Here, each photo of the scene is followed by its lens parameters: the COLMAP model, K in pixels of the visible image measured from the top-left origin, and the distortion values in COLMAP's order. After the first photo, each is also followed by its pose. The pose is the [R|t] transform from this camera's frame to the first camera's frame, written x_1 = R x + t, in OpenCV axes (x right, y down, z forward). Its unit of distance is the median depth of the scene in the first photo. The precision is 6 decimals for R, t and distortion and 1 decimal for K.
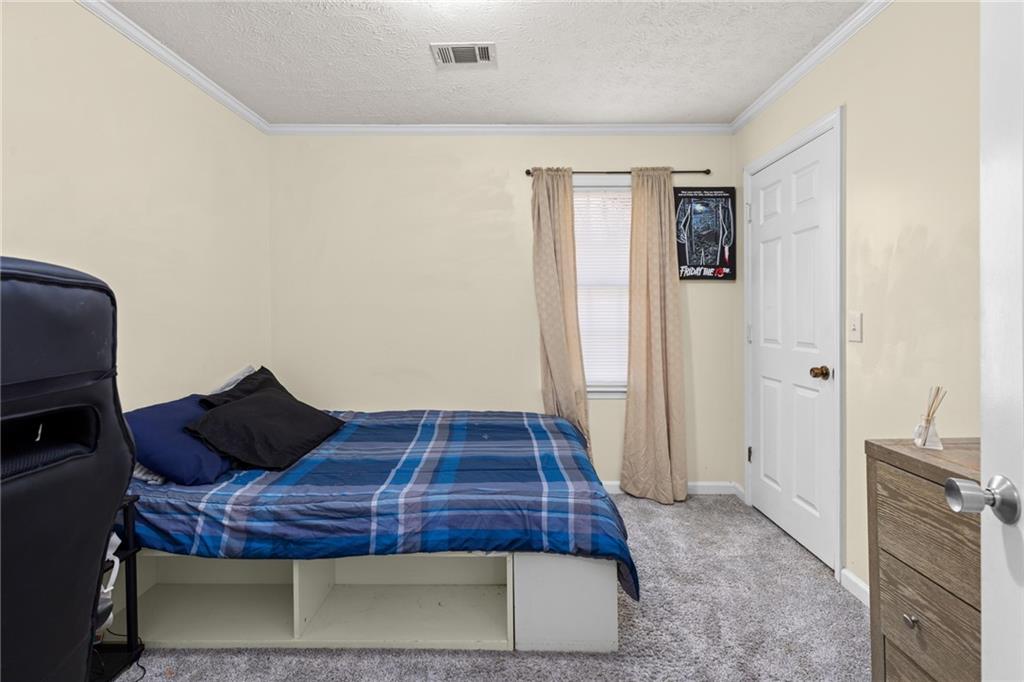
lens RADIAL K [[463.3, 0, 512.2], [0, 463.3, 330.8], [0, 0, 1]] dist [0.005357, 0.000410]
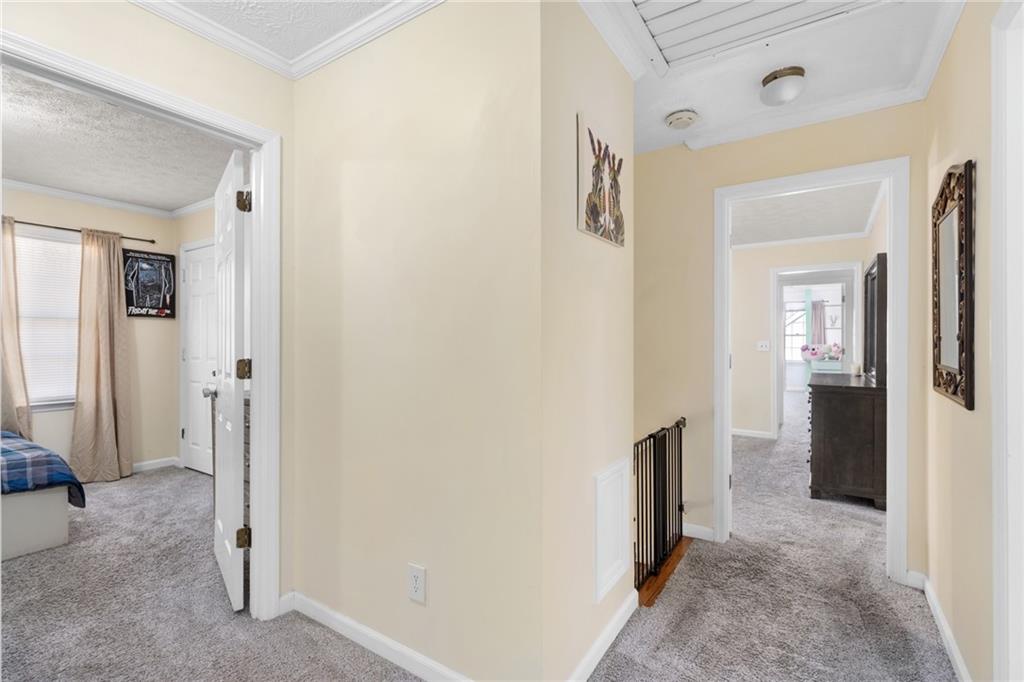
lens RADIAL K [[463.3, 0, 512.2], [0, 463.3, 330.8], [0, 0, 1]] dist [0.005357, 0.000410]
pose [[0.539797, 0.019143, 0.841578, -0.181041], [0.028723, 0.998740, -0.041141, 0.021556], [-0.841305, 0.046381, 0.538567, -0.693136]]
